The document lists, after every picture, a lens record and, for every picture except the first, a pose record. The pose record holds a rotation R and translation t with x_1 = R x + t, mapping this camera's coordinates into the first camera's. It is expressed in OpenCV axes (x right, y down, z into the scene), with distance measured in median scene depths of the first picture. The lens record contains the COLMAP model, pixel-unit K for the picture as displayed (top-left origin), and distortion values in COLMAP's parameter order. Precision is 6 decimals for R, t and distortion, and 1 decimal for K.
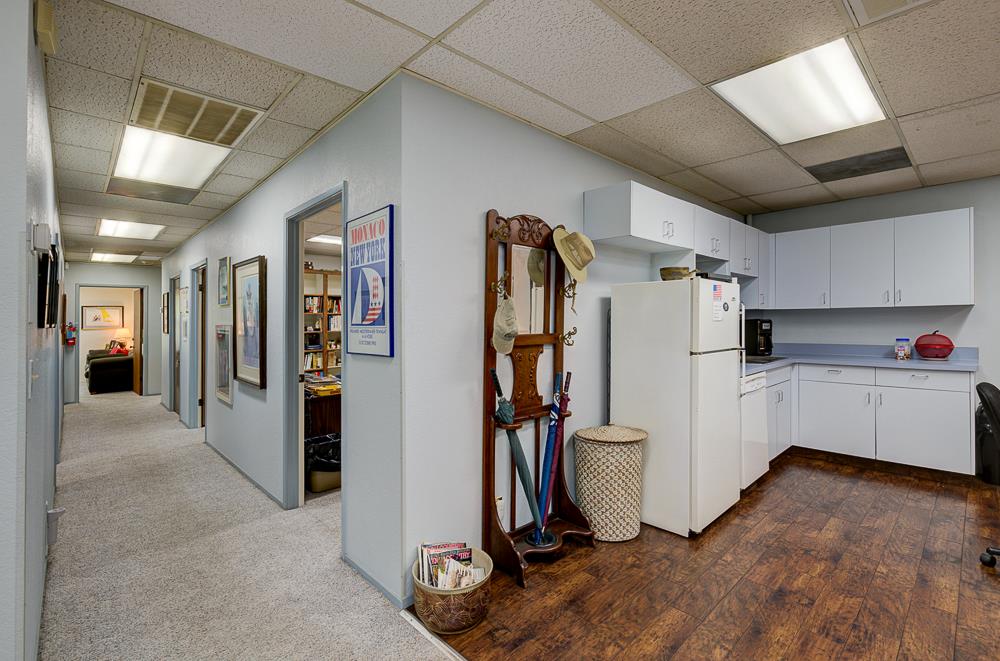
lens RADIAL K [[454.3, 0, 497.1], [0, 454.3, 321.1], [0, 0, 1]] dist [0.001341, 0.000536]
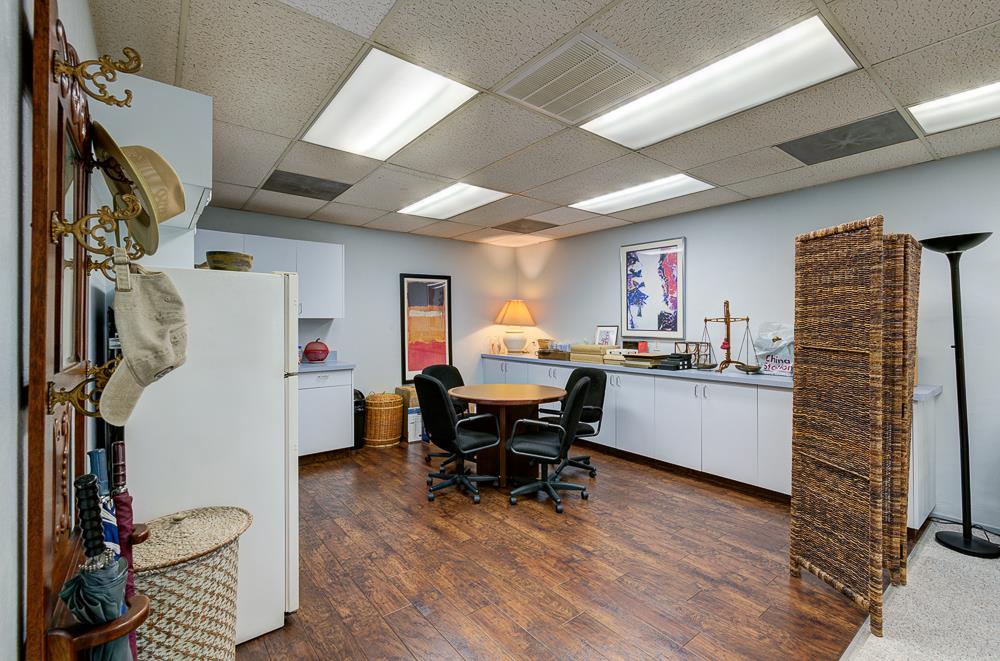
lens RADIAL K [[442.1, 0, 498.9], [0, 442.1, 334.0], [0, 0, 1]] dist [-0.001660, 0.000240]
pose [[0.087862, -0.010889, 0.996073, -0.263095], [-0.002668, 0.999934, 0.011167, -0.009107], [-0.996129, -0.003638, 0.087827, 0.585008]]
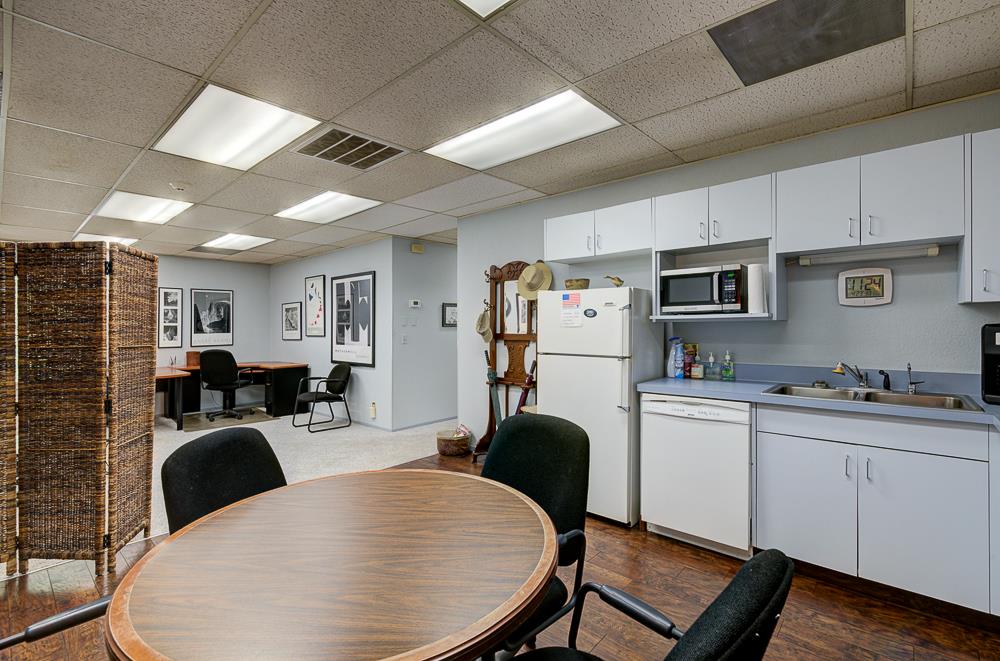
lens RADIAL K [[459.4, 0, 509.9], [0, 459.4, 315.7], [0, 0, 1]] dist [-0.000123, 0.000306]
pose [[0.097177, -0.011007, -0.995206, 1.652623], [0.008234, 0.999914, -0.010255, -0.018211], [0.995233, -0.007198, 0.097259, 0.787026]]
